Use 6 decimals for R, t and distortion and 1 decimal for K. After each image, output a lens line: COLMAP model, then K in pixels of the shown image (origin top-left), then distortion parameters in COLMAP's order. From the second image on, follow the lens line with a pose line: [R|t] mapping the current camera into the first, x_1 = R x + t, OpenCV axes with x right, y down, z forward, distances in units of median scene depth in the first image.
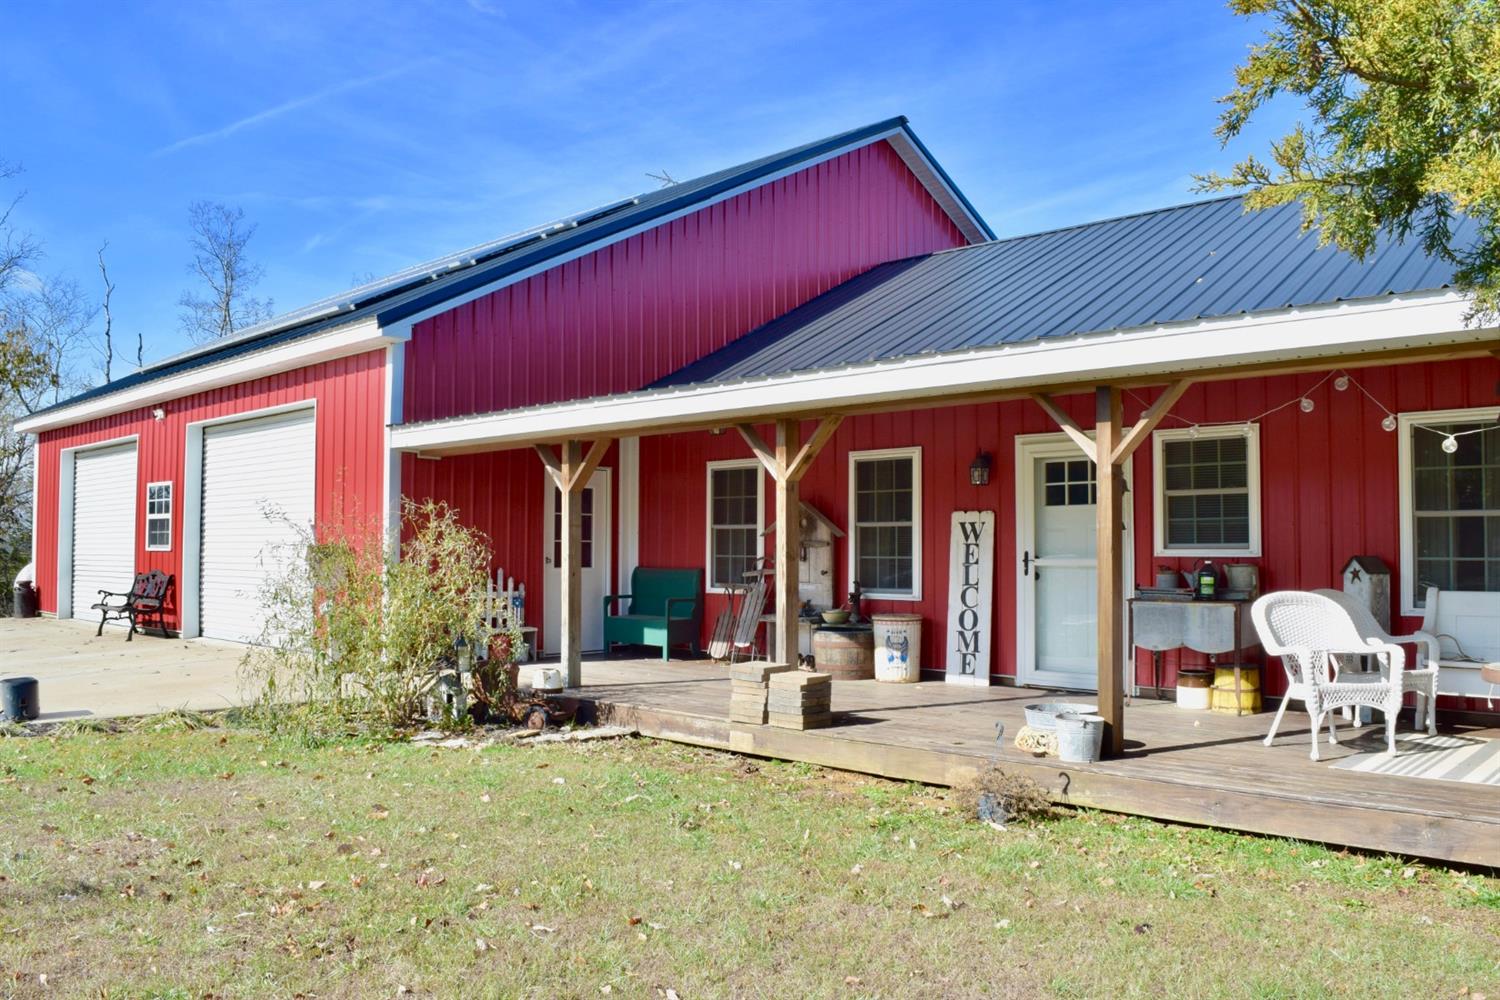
lens RADIAL K [[1187.8, 0, 750.0], [0, 1187.8, 500.0], [0, 0, 1]] dist [-0.083360, 0.003514]
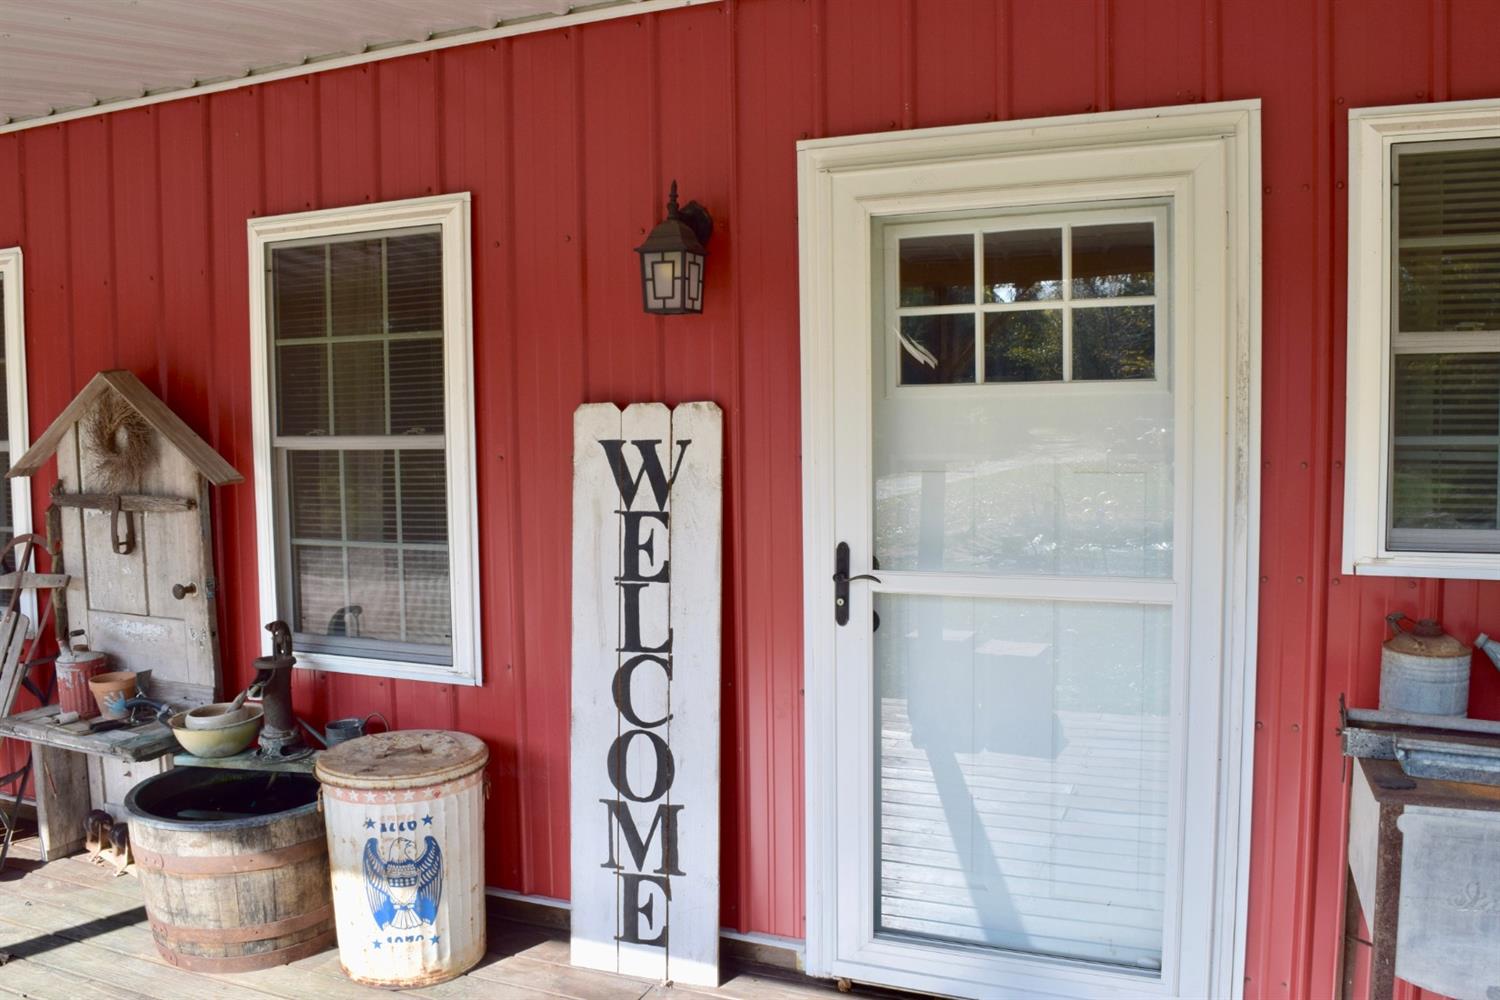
lens RADIAL K [[1187.8, 0, 750.0], [0, 1187.8, 500.0], [0, 0, 1]] dist [-0.083360, 0.003514]
pose [[0.935410, -0.040203, 0.351272, 0.106610], [0.000436, 0.993645, 0.112563, 0.000026], [-0.353565, -0.105139, 0.929483, 0.711514]]
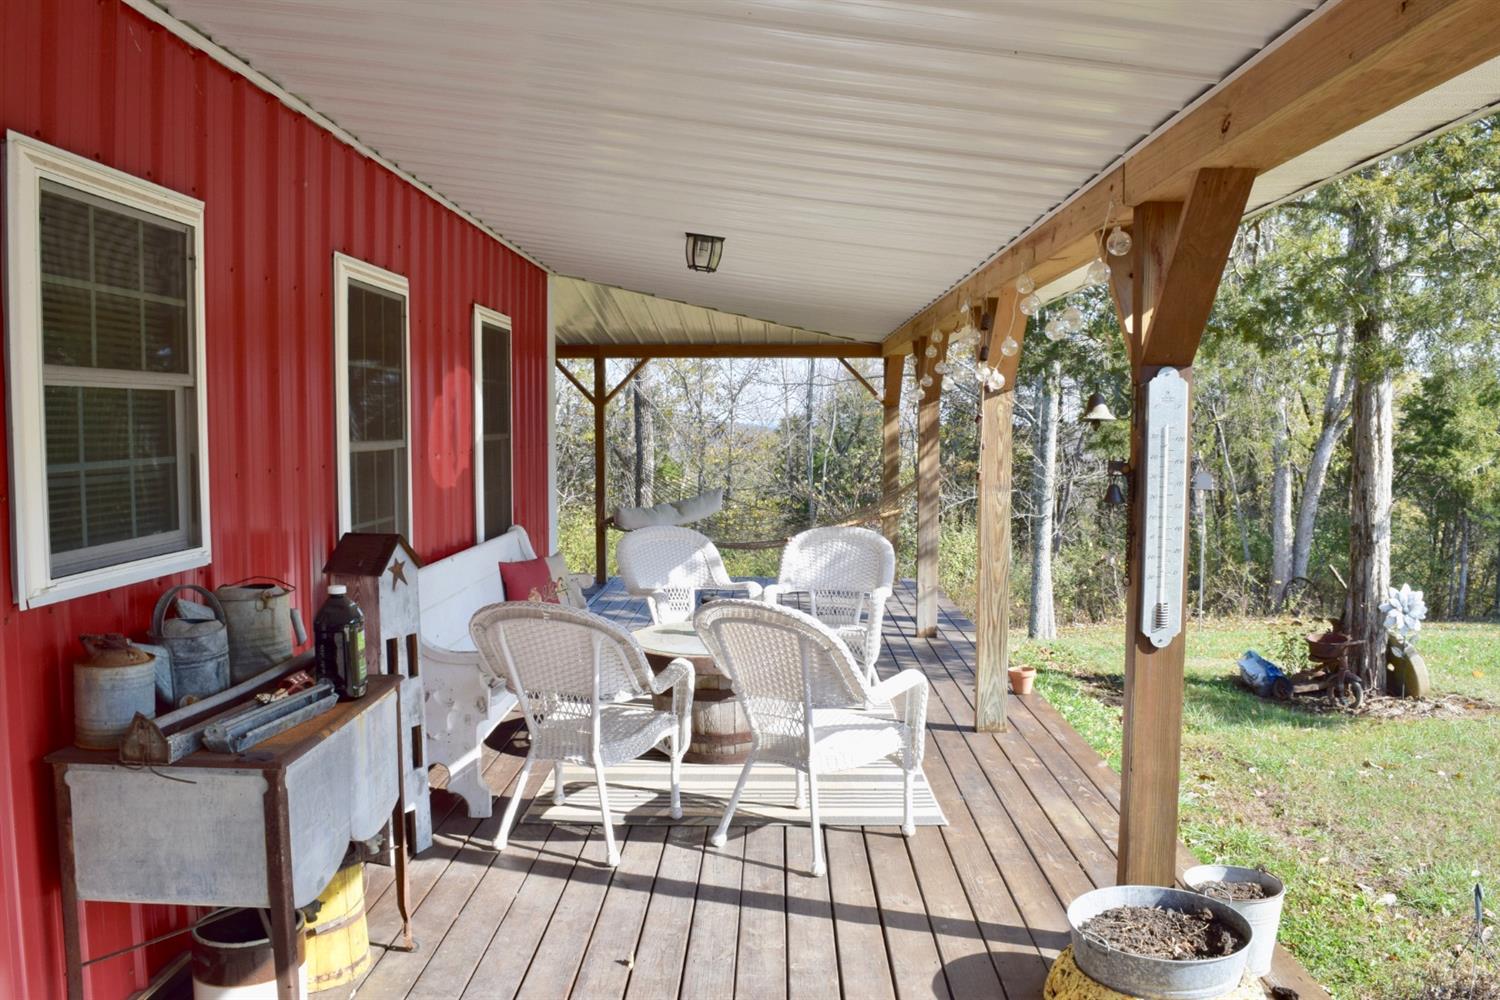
lens RADIAL K [[1187.8, 0, 750.0], [0, 1187.8, 500.0], [0, 0, 1]] dist [-0.083360, 0.003514]
pose [[-0.671412, -0.051756, 0.739275, 0.038674], [-0.033597, 0.998658, 0.039401, 0.006491], [-0.740322, 0.001617, -0.672250, 0.939500]]
